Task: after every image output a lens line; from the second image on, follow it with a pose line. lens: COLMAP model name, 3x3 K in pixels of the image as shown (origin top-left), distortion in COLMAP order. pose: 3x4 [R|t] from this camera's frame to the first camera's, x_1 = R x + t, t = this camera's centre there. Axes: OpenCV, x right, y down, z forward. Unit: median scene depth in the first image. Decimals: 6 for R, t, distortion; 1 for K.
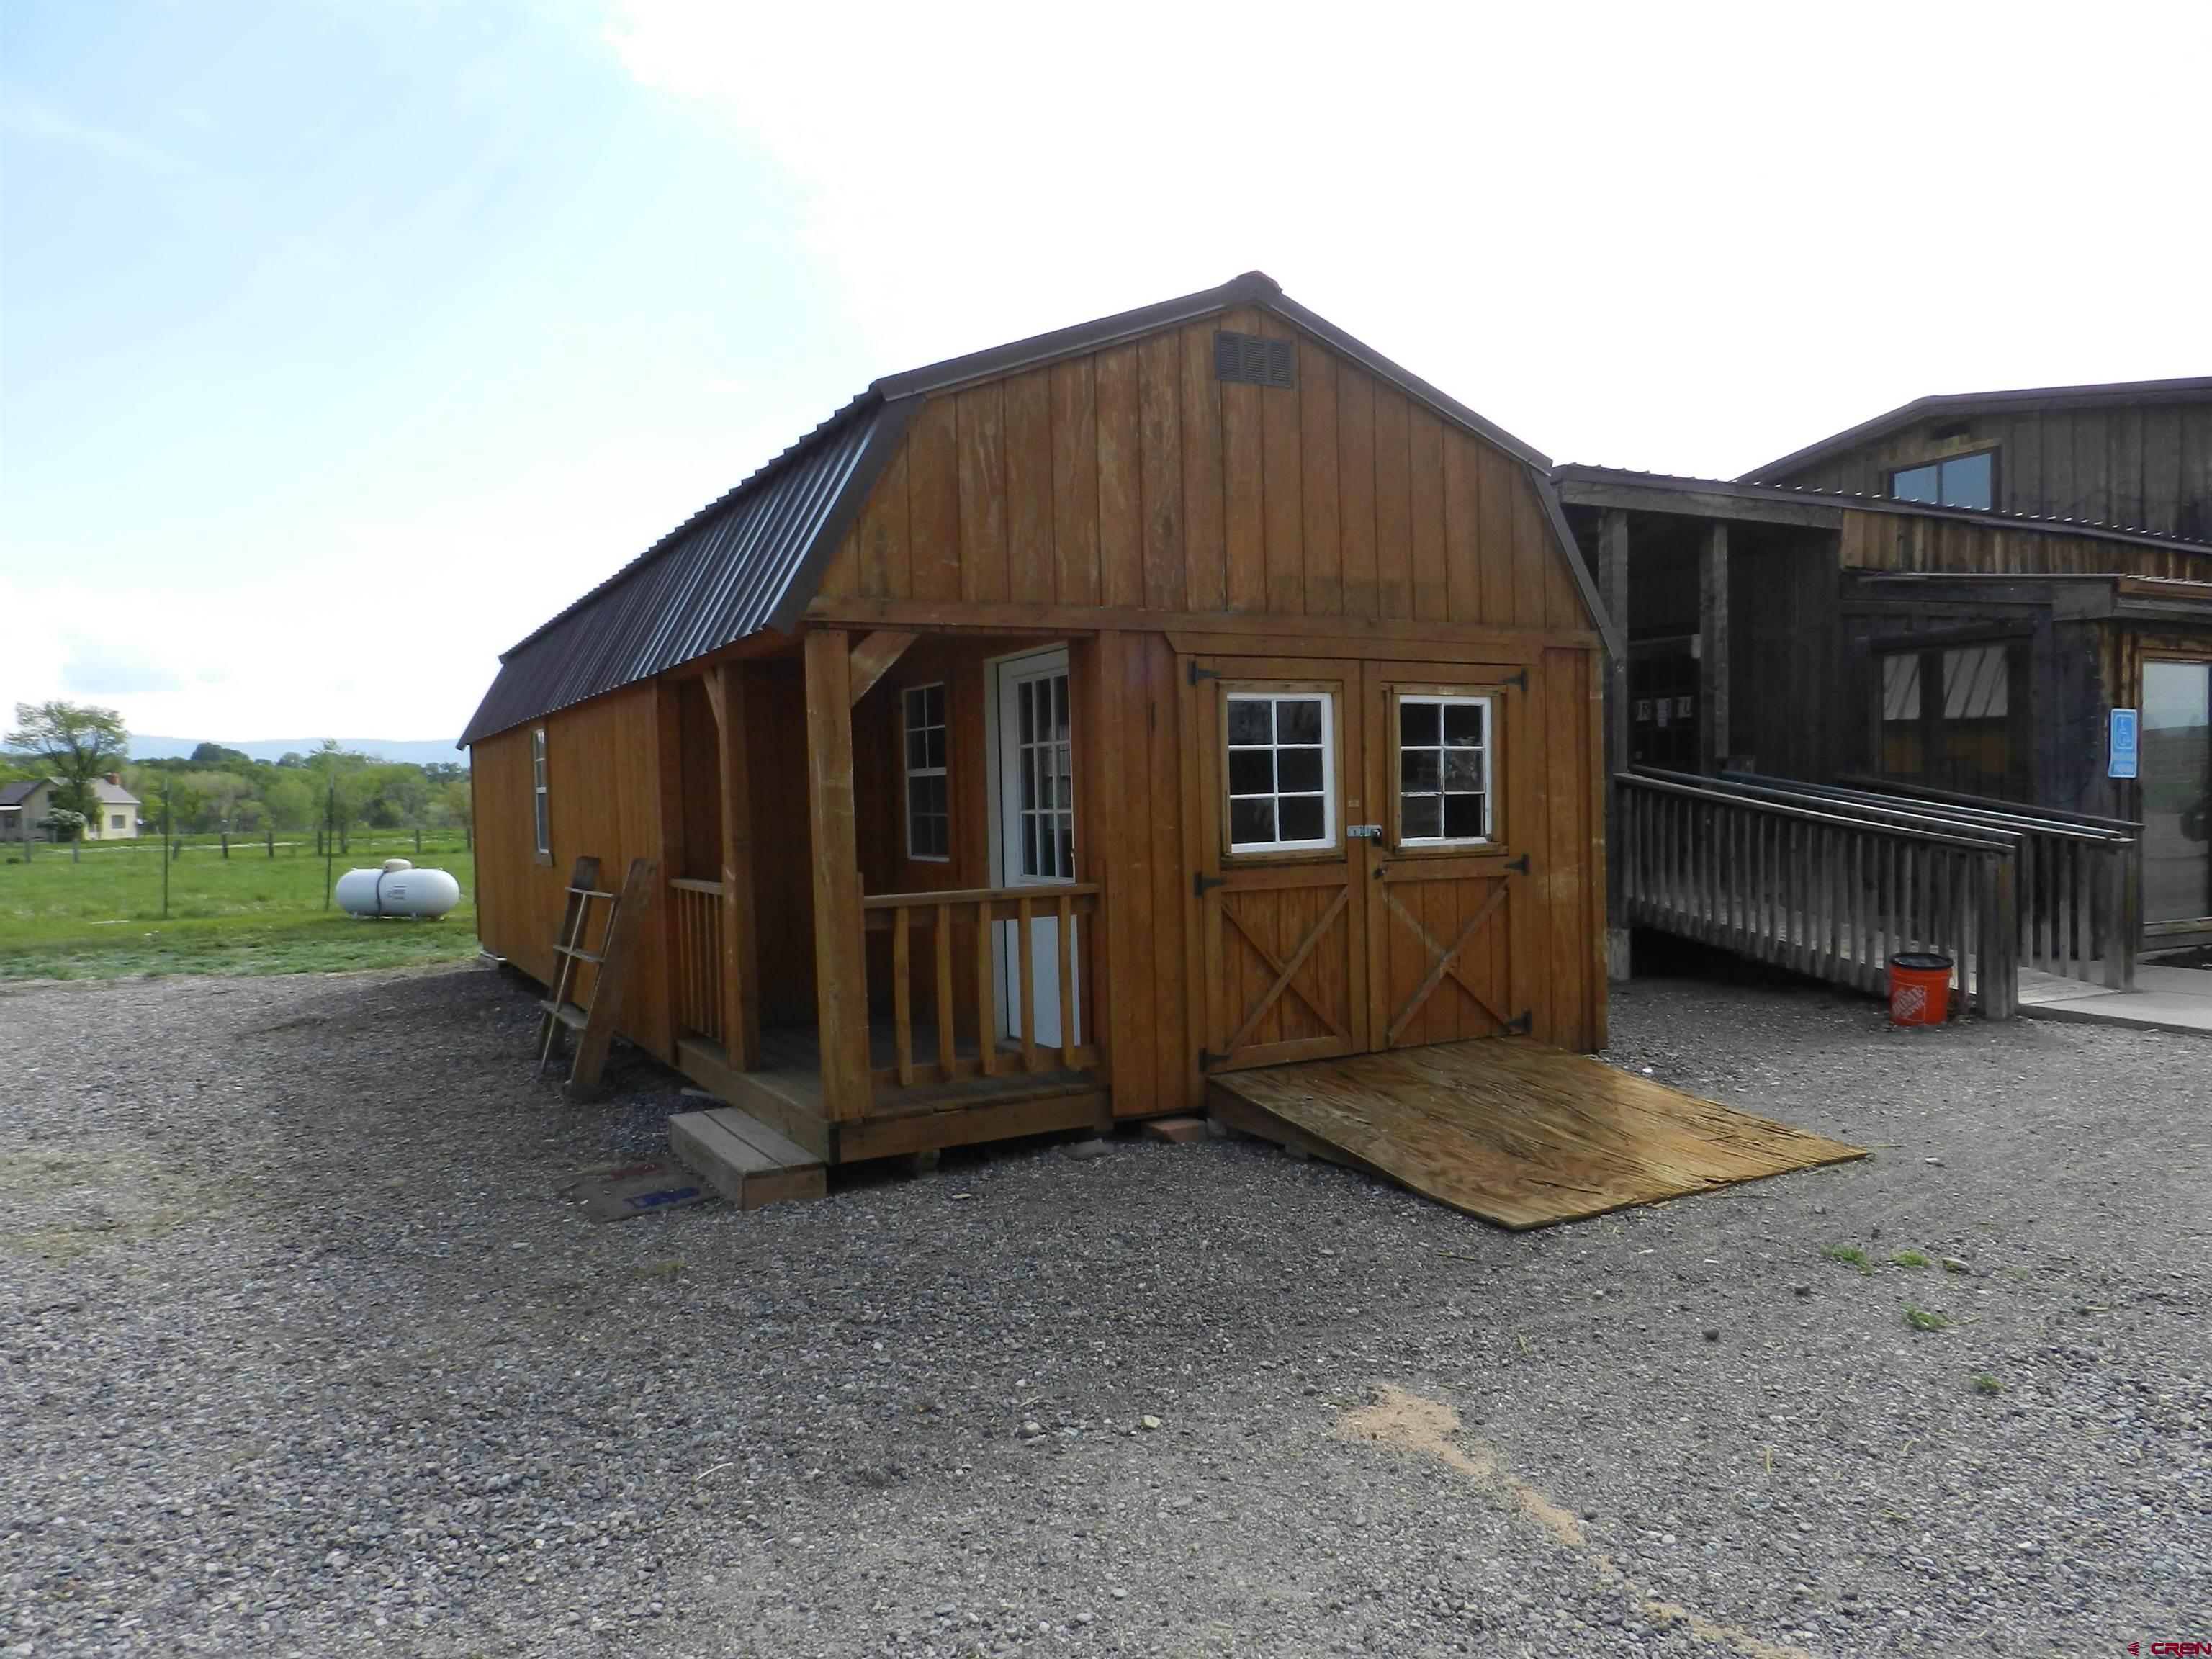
lens RADIAL K [[1474.2, 0, 1103.7], [0, 1474.2, 828.2], [0, 0, 1]] dist [0.007130, 0.002851]
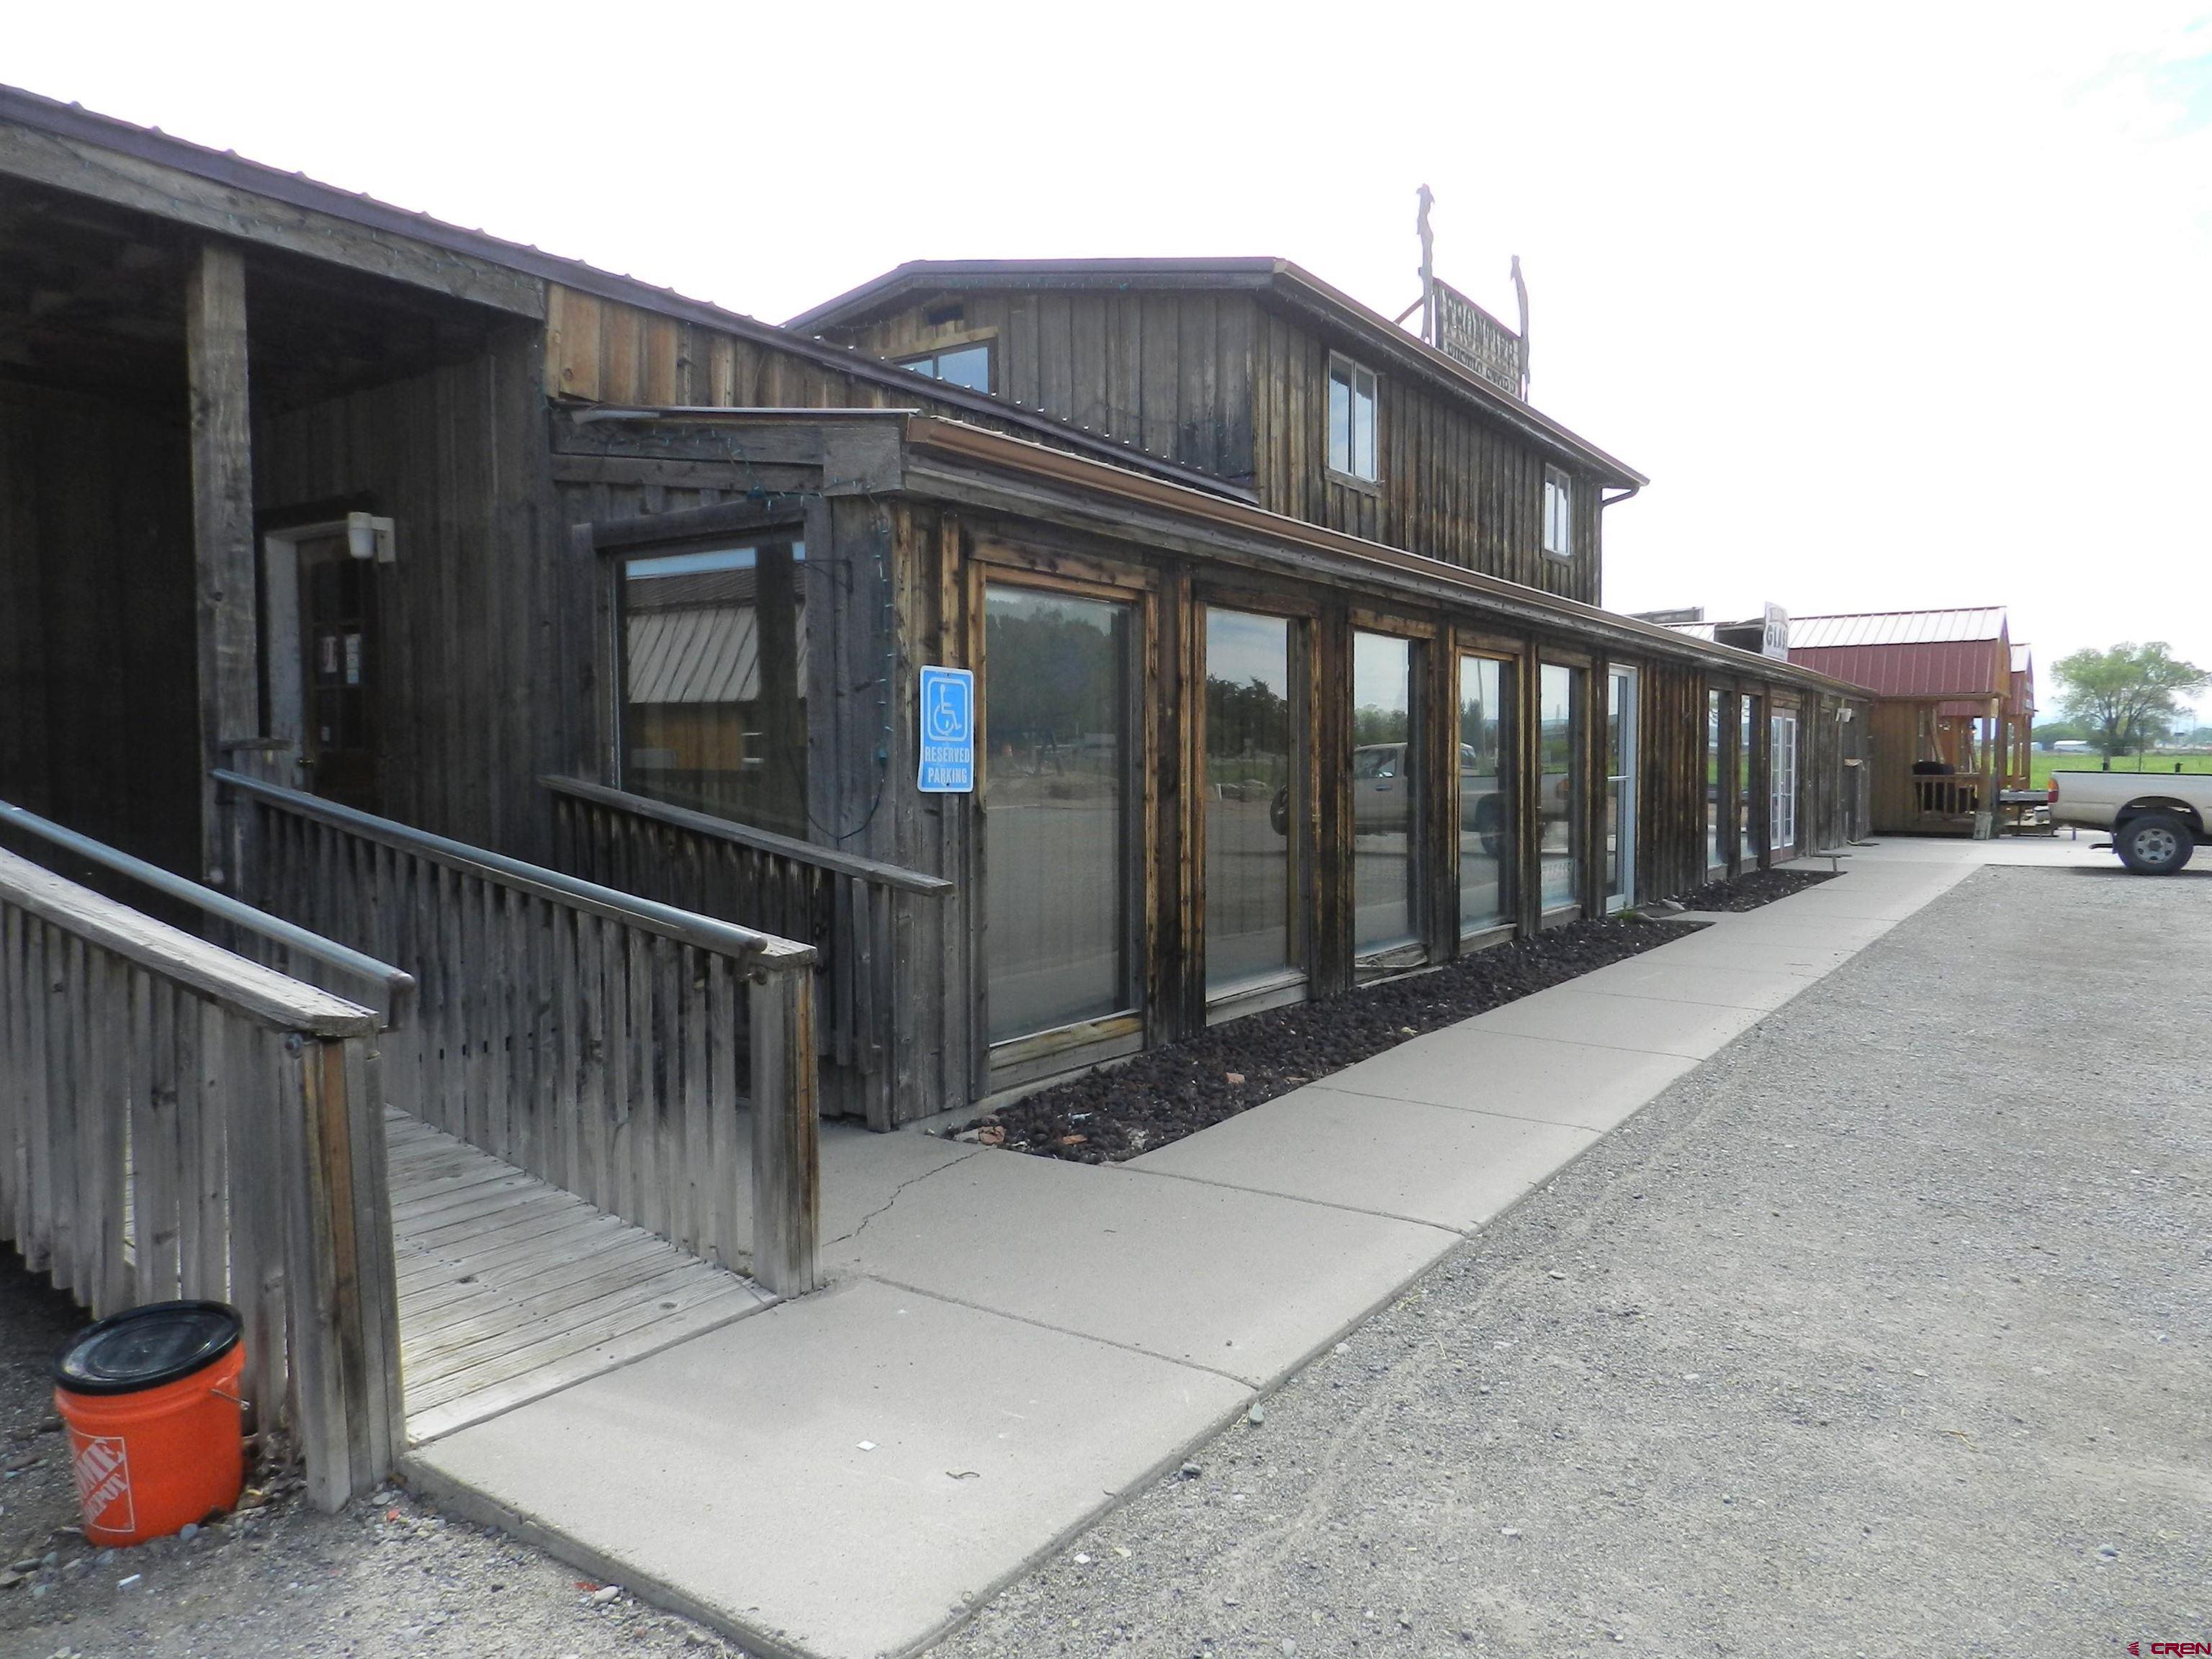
lens RADIAL K [[1474.2, 0, 1107.3], [0, 1474.2, 825.3], [0, 0, 1]] dist [0.007130, 0.002851]
pose [[0.884289, -0.008092, 0.466870, 0.442102], [0.001678, 0.999898, 0.014151, -0.026967], [-0.466938, -0.011730, 0.884212, 0.442202]]
